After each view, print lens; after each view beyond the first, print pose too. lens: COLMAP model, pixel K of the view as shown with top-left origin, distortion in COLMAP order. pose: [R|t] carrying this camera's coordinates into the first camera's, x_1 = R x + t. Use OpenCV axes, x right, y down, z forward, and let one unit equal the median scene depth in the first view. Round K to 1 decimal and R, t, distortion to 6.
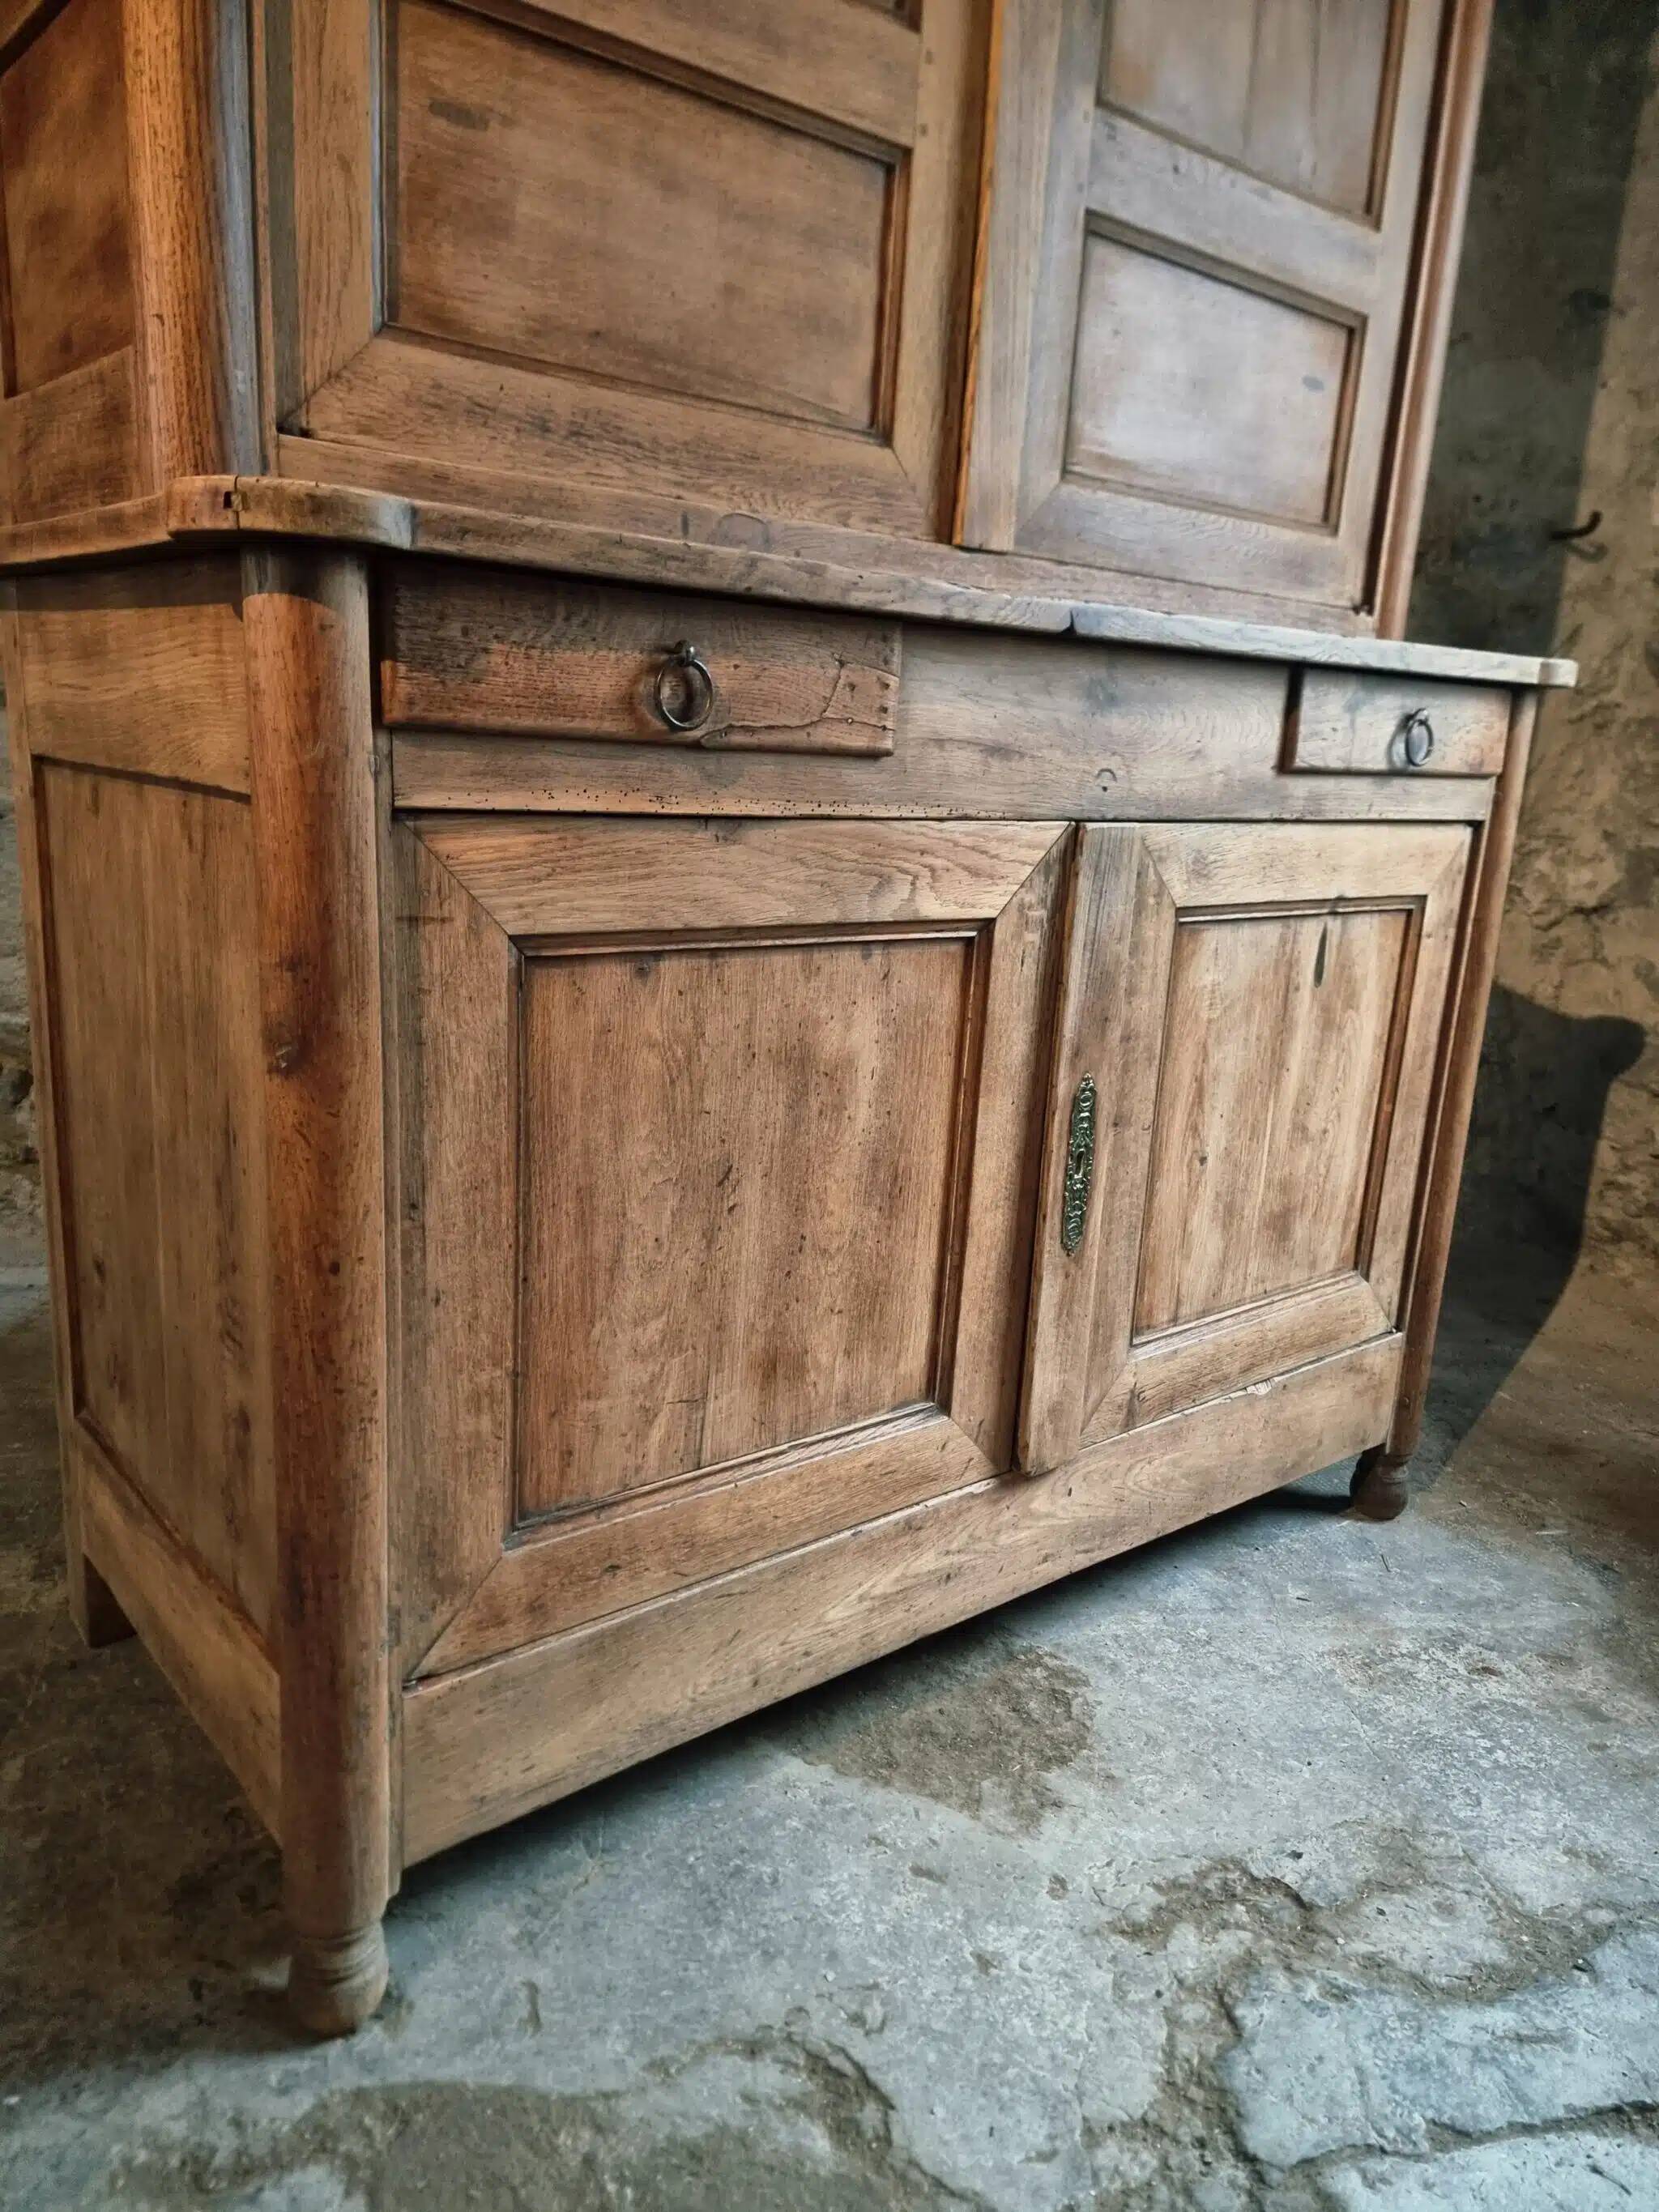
lens RADIAL K [[1547.3, 0, 809.0], [0, 1547.3, 1125.7], [0, 0, 1]] dist [0.070498, -0.059227]
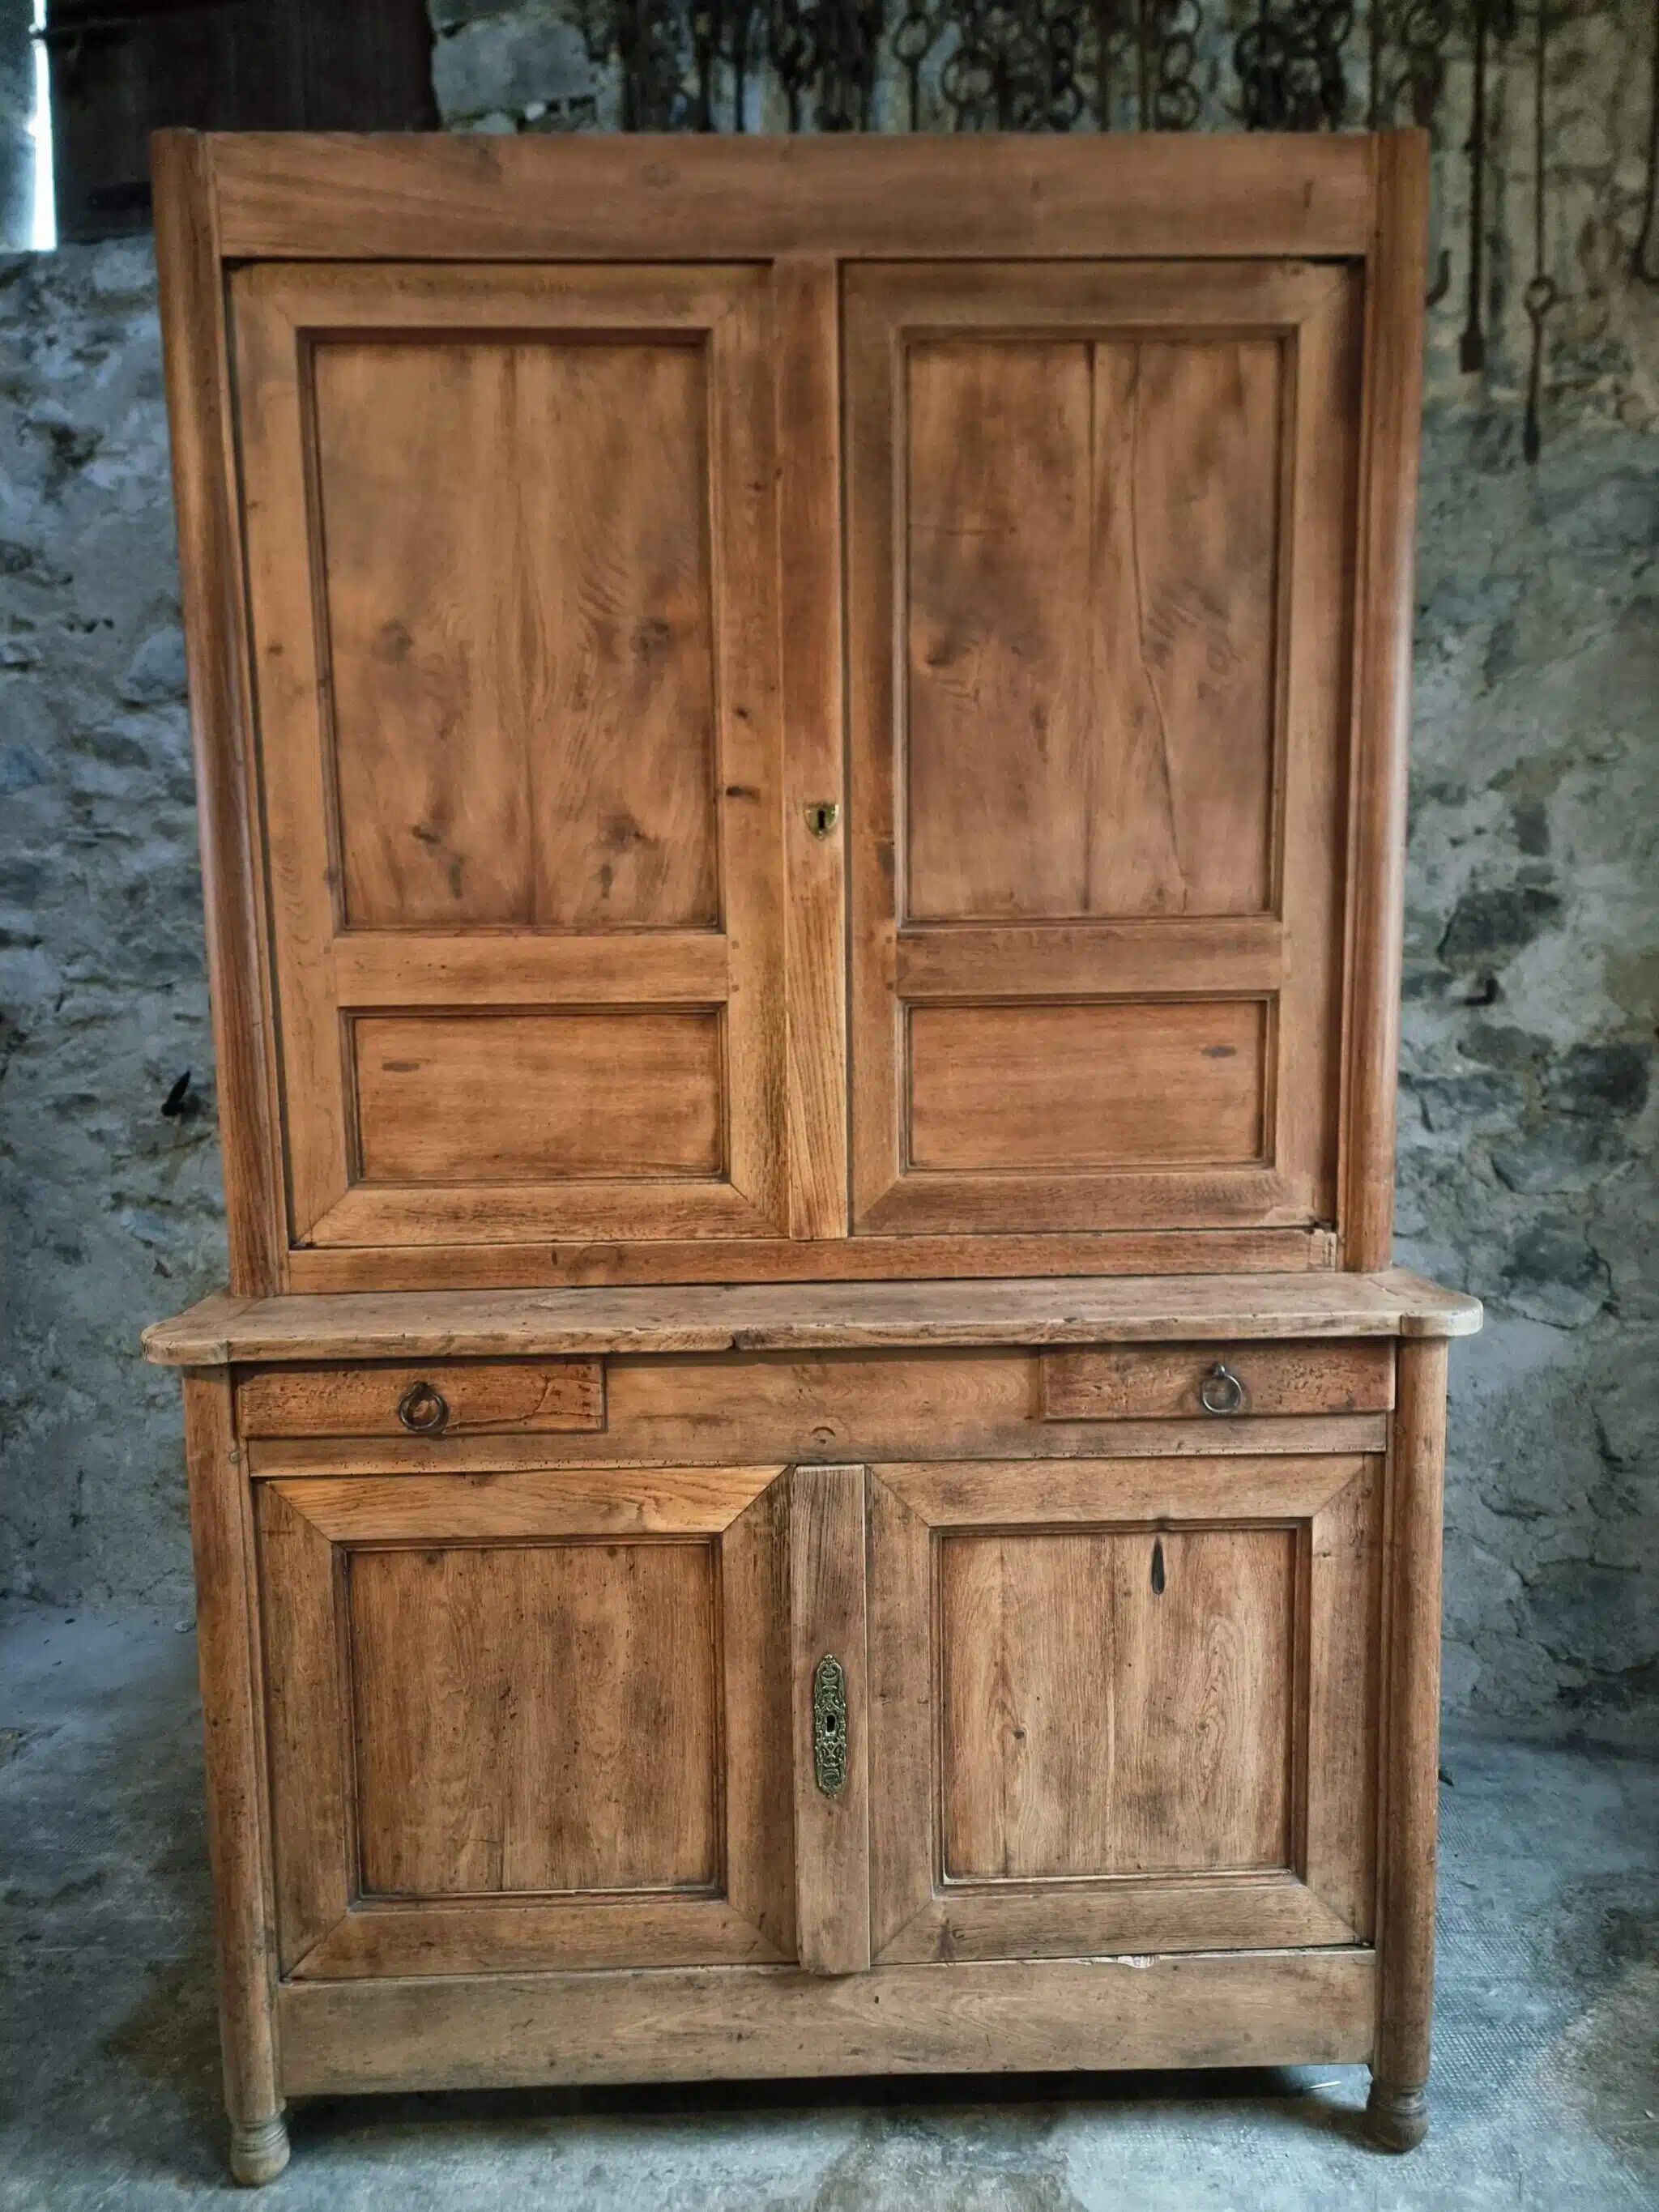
lens RADIAL K [[1547.3, 0, 809.0], [0, 1547.3, 1125.7], [0, 0, 1]] dist [0.070498, -0.059227]
pose [[0.793056, 0.010351, -0.609061, 1.000774], [-0.093867, 0.989990, -0.105398, -0.347754], [0.601874, 0.140757, 0.786089, -0.091261]]
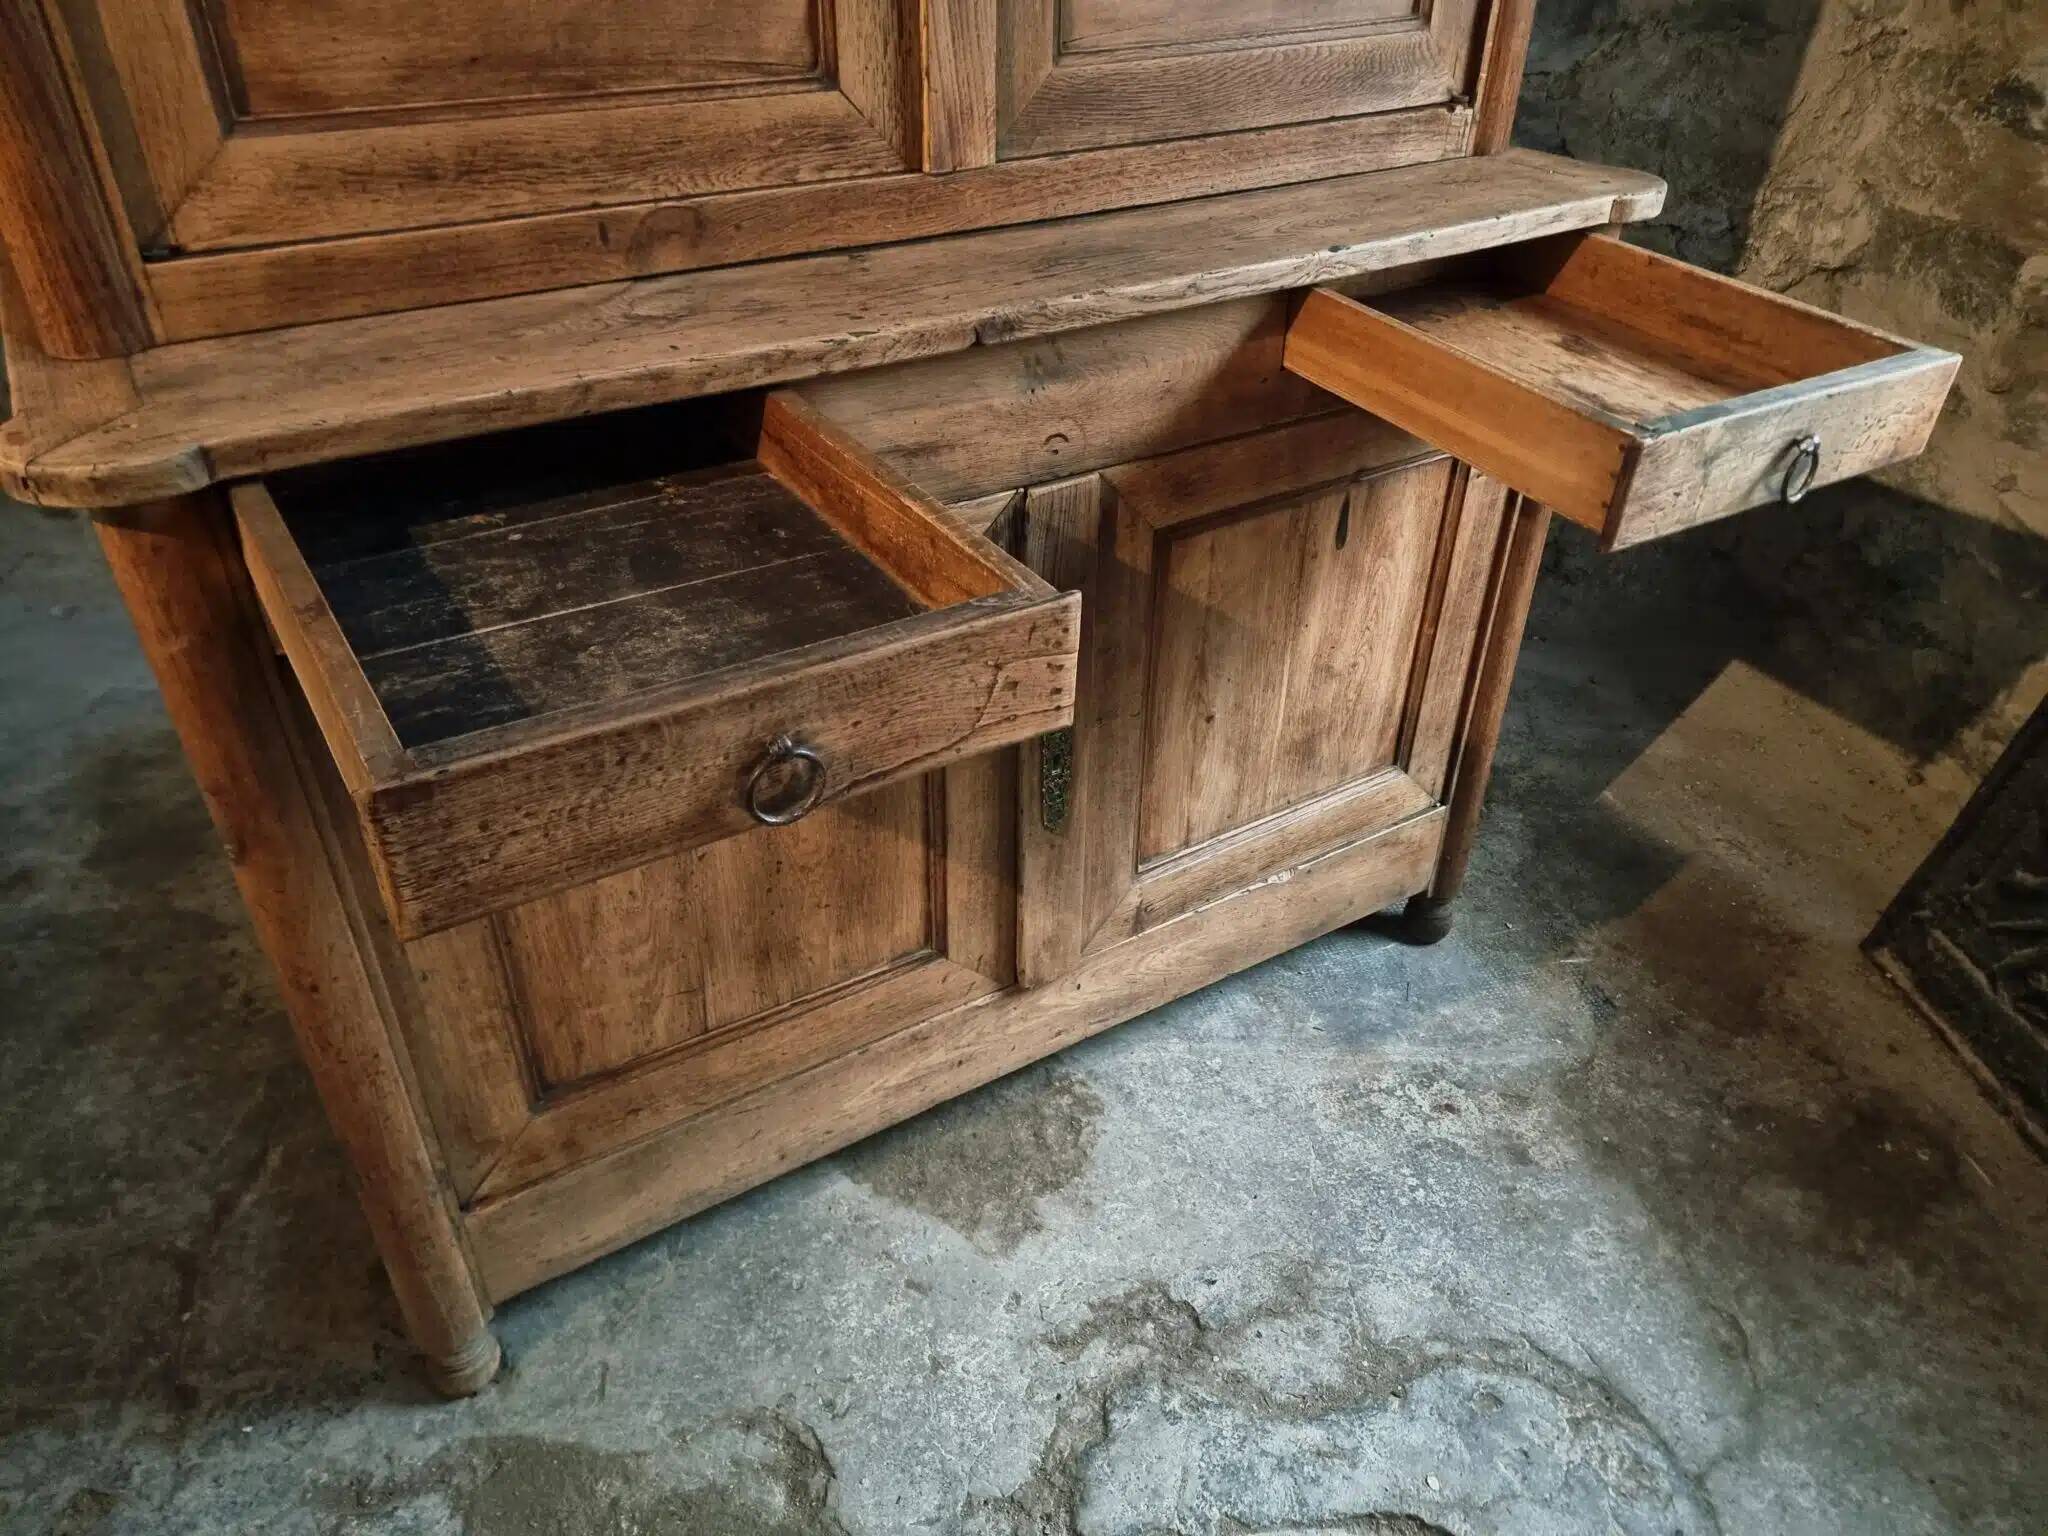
lens RADIAL K [[1432.5, 0, 1036.1], [0, 1432.5, 793.0], [0, 0, 1]] dist [0.070498, -0.059227]
pose [[0.991860, 0.039131, -0.121175, 0.307979], [0.006498, 0.934816, 0.355072, -0.350021], [0.127171, -0.352969, 0.926952, 0.021676]]
